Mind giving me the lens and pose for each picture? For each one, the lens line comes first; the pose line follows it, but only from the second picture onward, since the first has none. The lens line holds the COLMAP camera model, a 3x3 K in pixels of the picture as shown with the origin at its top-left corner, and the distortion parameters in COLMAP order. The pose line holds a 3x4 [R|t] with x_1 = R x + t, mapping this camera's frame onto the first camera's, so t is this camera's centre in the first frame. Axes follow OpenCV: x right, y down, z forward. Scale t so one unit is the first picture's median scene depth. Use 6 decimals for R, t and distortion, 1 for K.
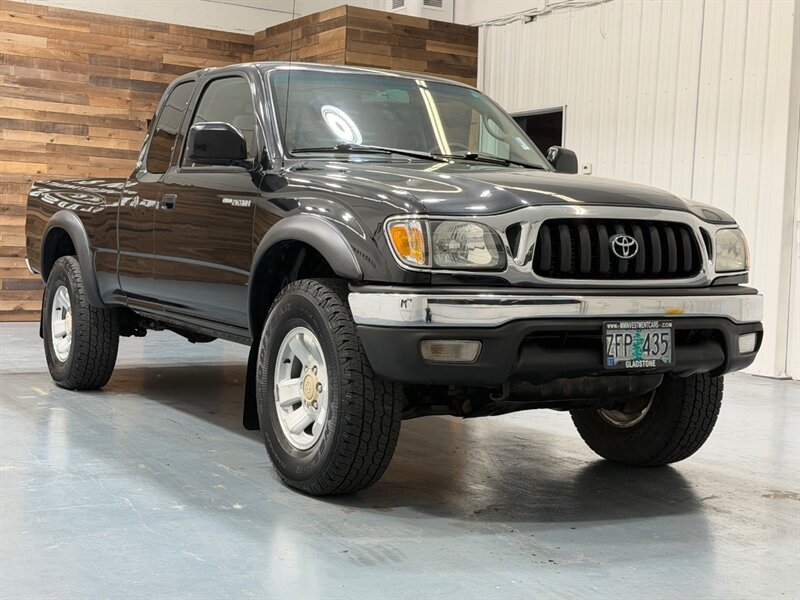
lens RADIAL K [[1295.7, 0, 400.0], [0, 1295.7, 300.0], [0, 0, 1]] dist [0.141676, -0.062118]
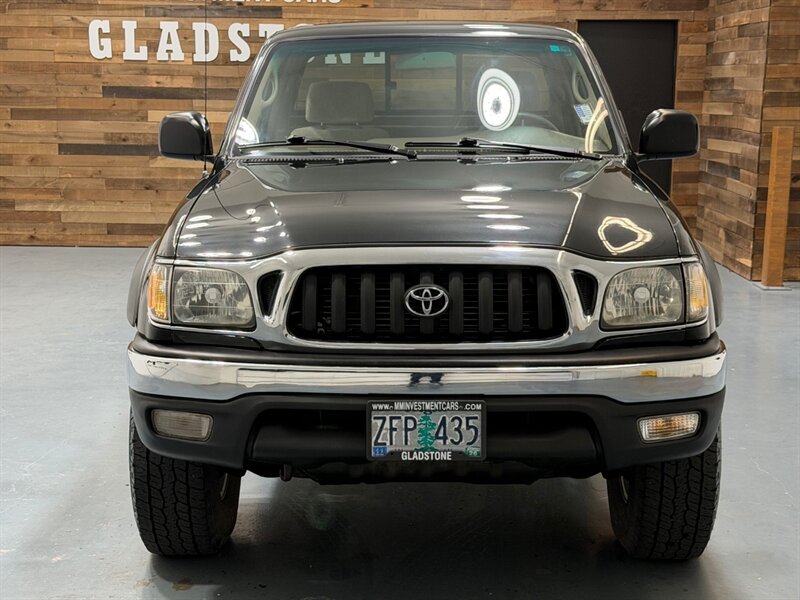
lens RADIAL K [[1343.6, 0, 400.0], [0, 1343.6, 300.0], [0, 0, 1]] dist [0.158803, -0.051762]
pose [[0.848284, 0.056599, -0.526509, 0.577050], [-0.002179, 0.994636, 0.103412, -0.123588], [0.529538, -0.086575, 0.843857, 0.319194]]
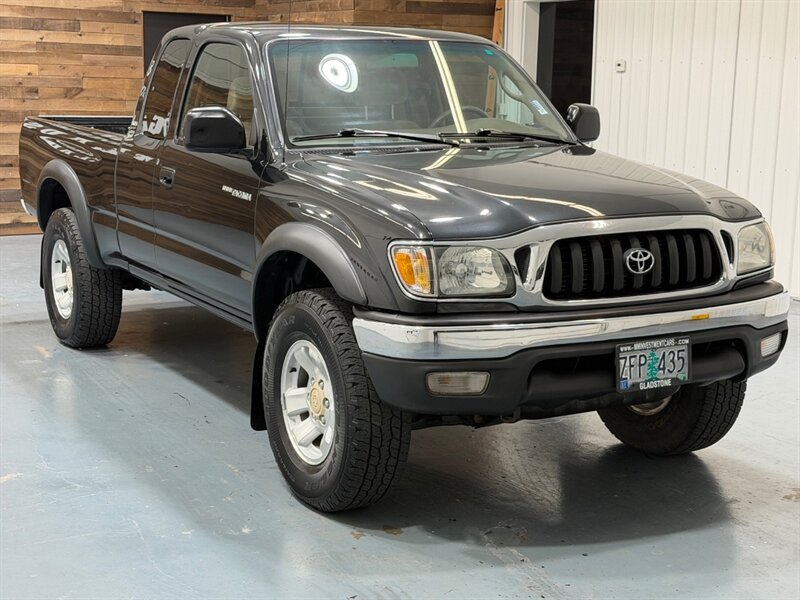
lens RADIAL K [[1402.2, 0, 397.2], [0, 1402.2, 317.8], [0, 0, 1]] dist [0.137785, -0.021567]
pose [[0.999576, -0.015470, -0.024667, 0.018844], [0.018523, 0.991505, 0.128744, -0.136350], [0.022466, -0.129146, 0.991371, -0.037808]]
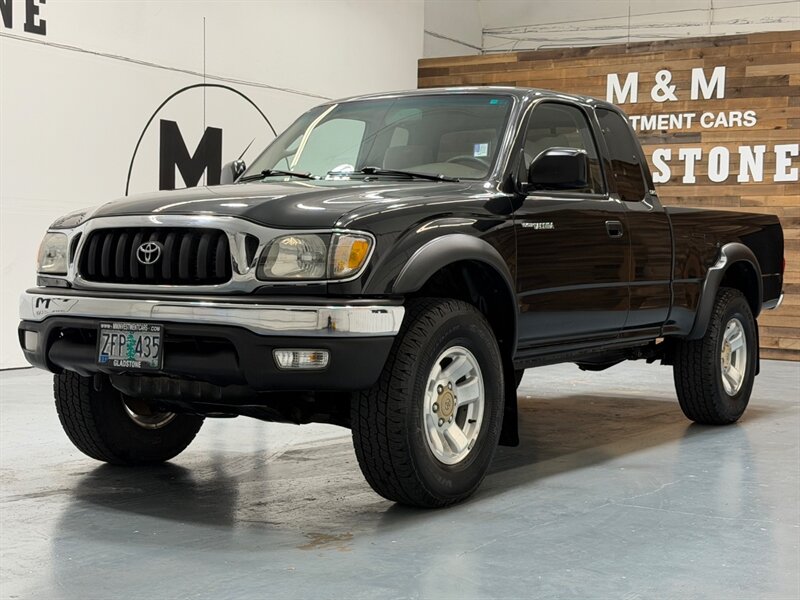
lens RADIAL K [[1295.7, 0, 400.0], [0, 1295.7, 300.0], [0, 0, 1]] dist [0.141676, -0.062118]
pose [[0.436679, 0.011821, -0.899540, 1.203220], [-0.046706, 0.998863, -0.009546, -0.002518], [0.898404, 0.046182, 0.436735, 0.723616]]
